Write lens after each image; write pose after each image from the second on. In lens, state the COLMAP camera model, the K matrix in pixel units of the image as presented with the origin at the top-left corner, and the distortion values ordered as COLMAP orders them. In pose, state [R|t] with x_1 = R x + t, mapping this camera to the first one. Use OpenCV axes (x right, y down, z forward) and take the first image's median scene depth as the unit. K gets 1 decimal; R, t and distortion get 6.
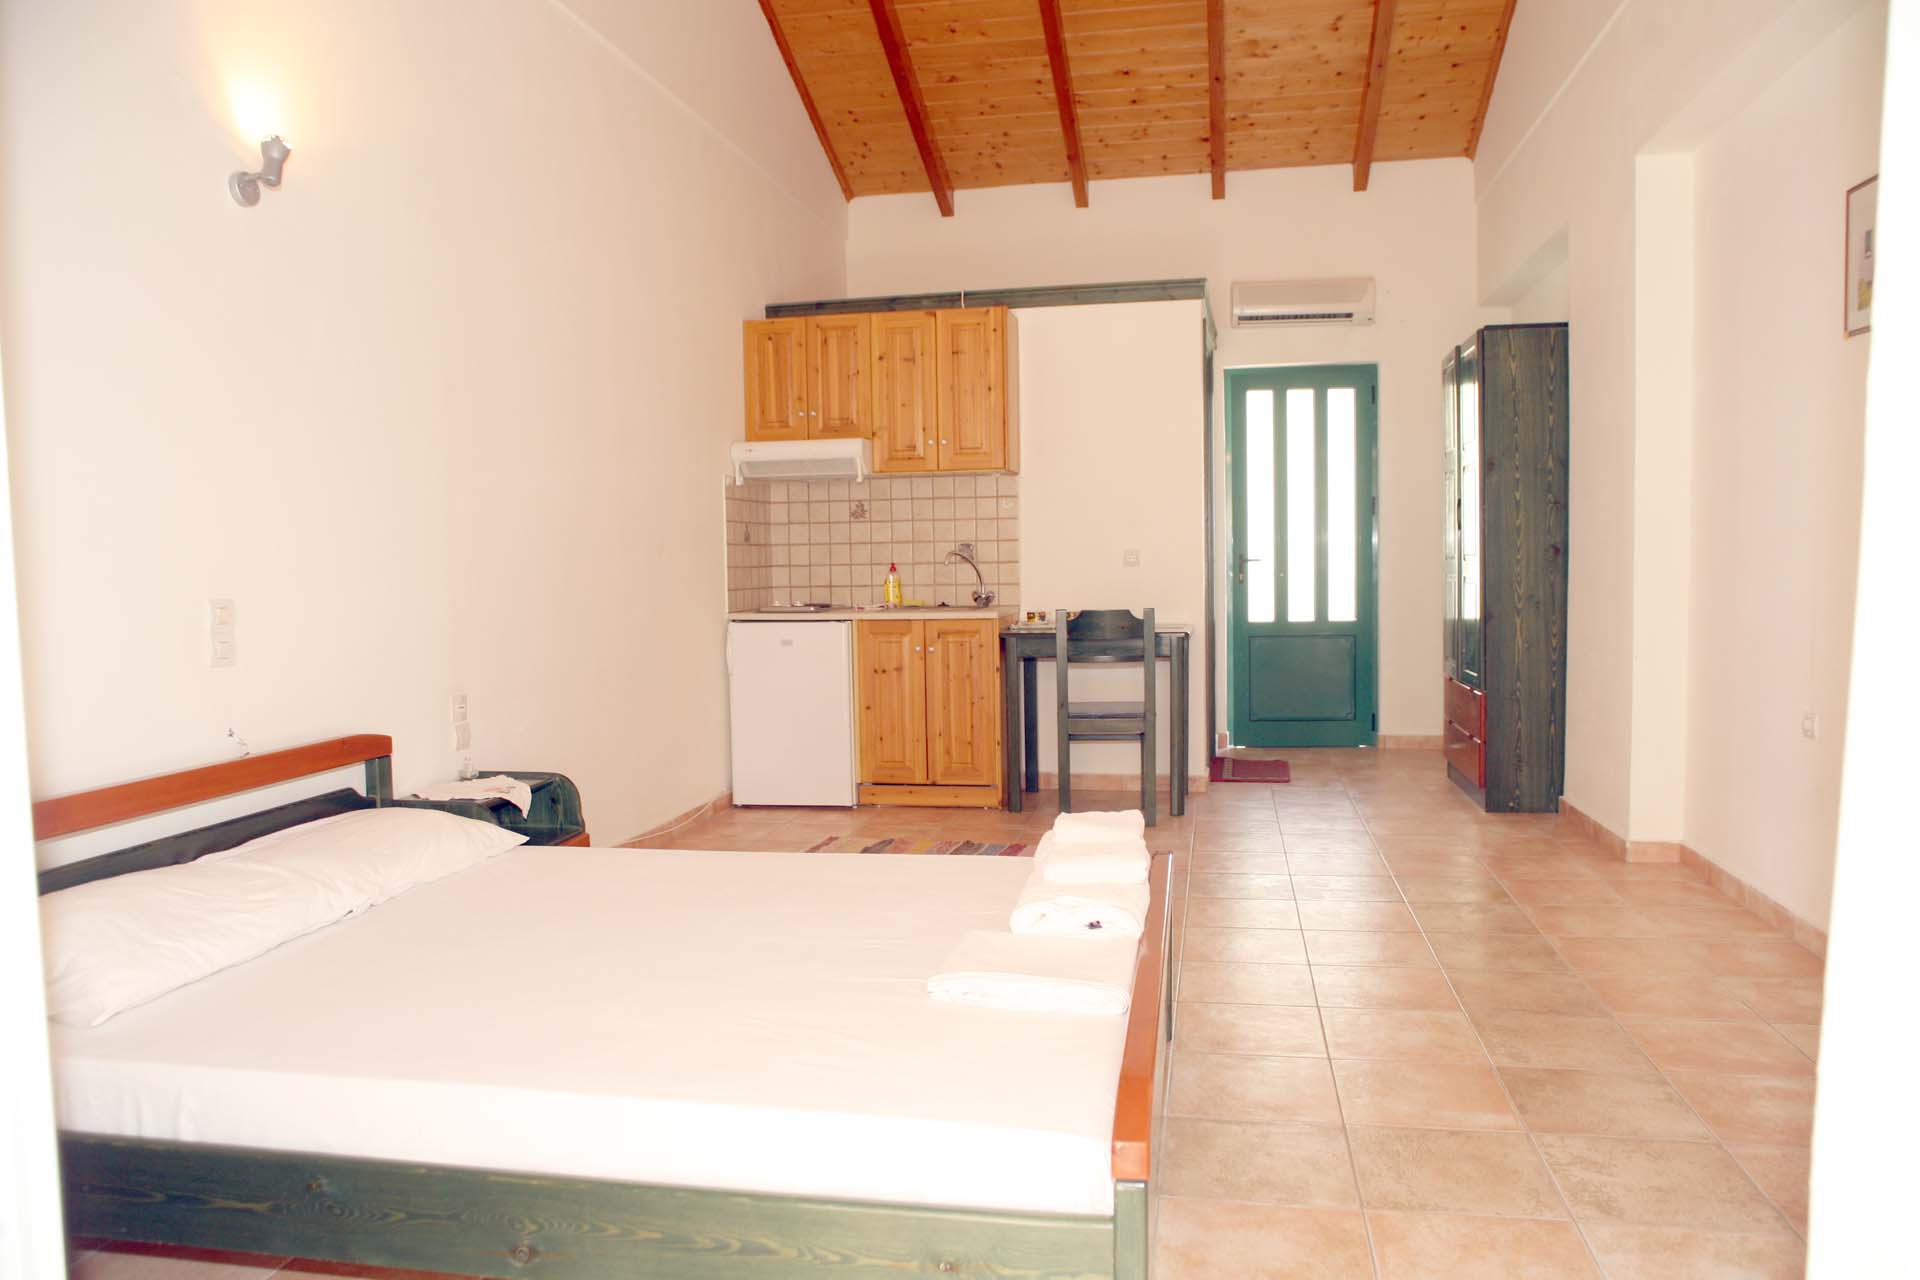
lens RADIAL K [[1328.3, 0, 956.3], [0, 1328.3, 651.8], [0, 0, 1]] dist [-0.092384, 0.067046]
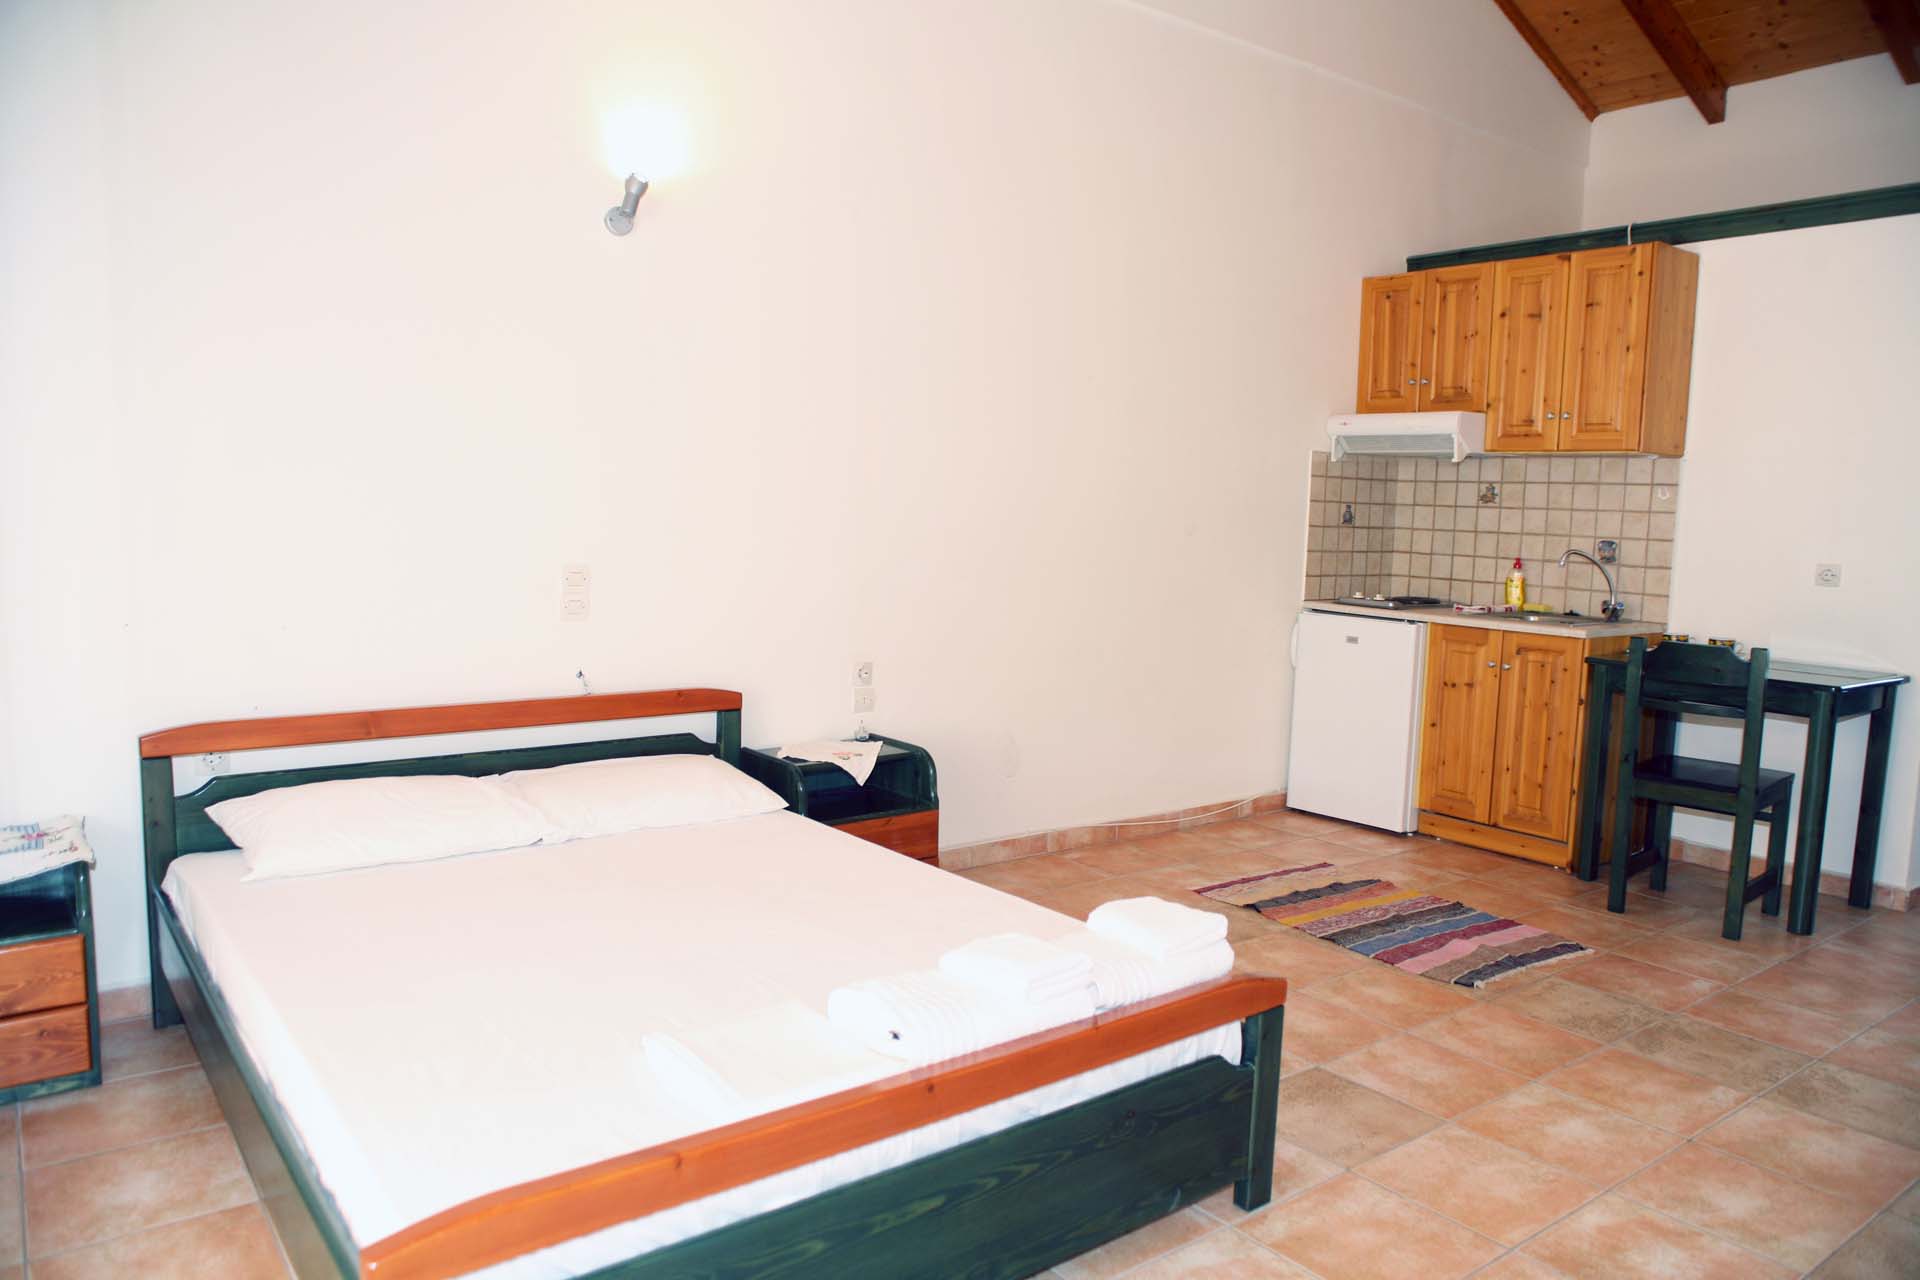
lens RADIAL K [[1328.3, 0, 956.3], [0, 1328.3, 651.8], [0, 0, 1]] dist [-0.092384, 0.067046]
pose [[0.746382, 0.113158, -0.655827, 0.251229], [-0.087382, 0.993571, 0.071986, -0.038508], [0.659756, 0.003578, 0.751471, 0.148062]]
